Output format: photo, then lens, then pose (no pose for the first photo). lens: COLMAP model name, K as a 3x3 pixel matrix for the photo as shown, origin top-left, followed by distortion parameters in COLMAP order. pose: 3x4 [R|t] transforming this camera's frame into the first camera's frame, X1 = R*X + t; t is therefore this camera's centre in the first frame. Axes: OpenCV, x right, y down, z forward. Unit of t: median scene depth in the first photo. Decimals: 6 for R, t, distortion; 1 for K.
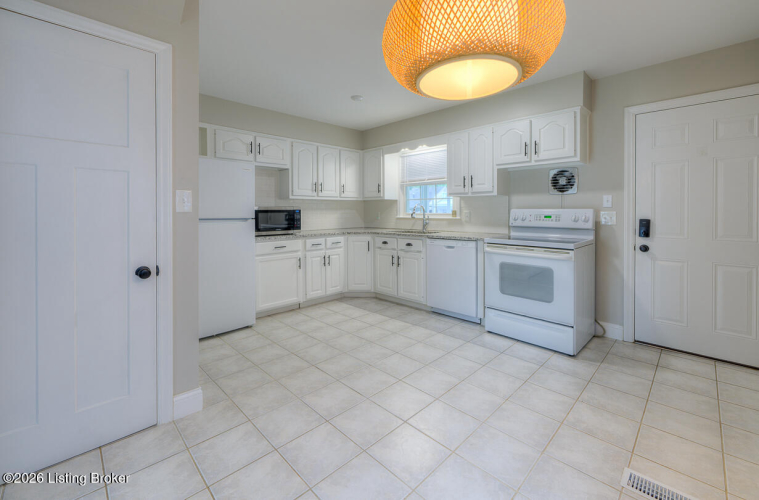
lens RADIAL K [[308.1, 0, 390.3], [0, 308.1, 250.9], [0, 0, 1]] dist [-0.001588, -0.000044]
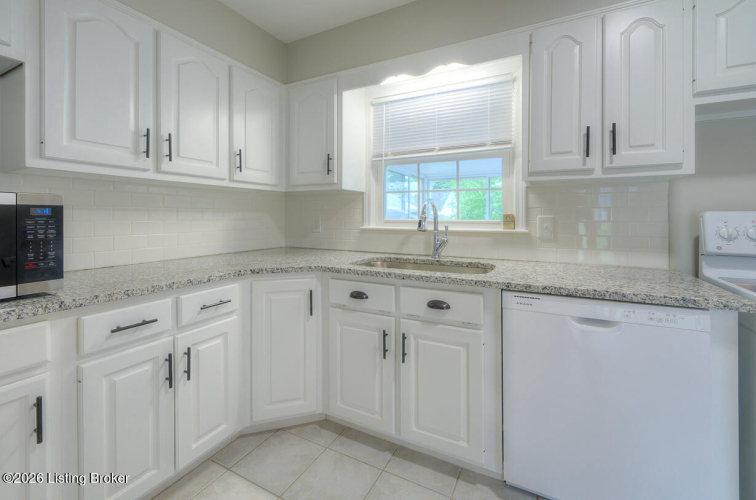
lens RADIAL K [[304.5, 0, 404.6], [0, 304.5, 230.3], [0, 0, 1]] dist [0.001019, 0.000109]
pose [[0.941774, -0.007345, 0.336166, -0.088964], [0.035685, 0.996299, -0.078202, -0.073855], [-0.334348, 0.085645, 0.938550, 0.595730]]
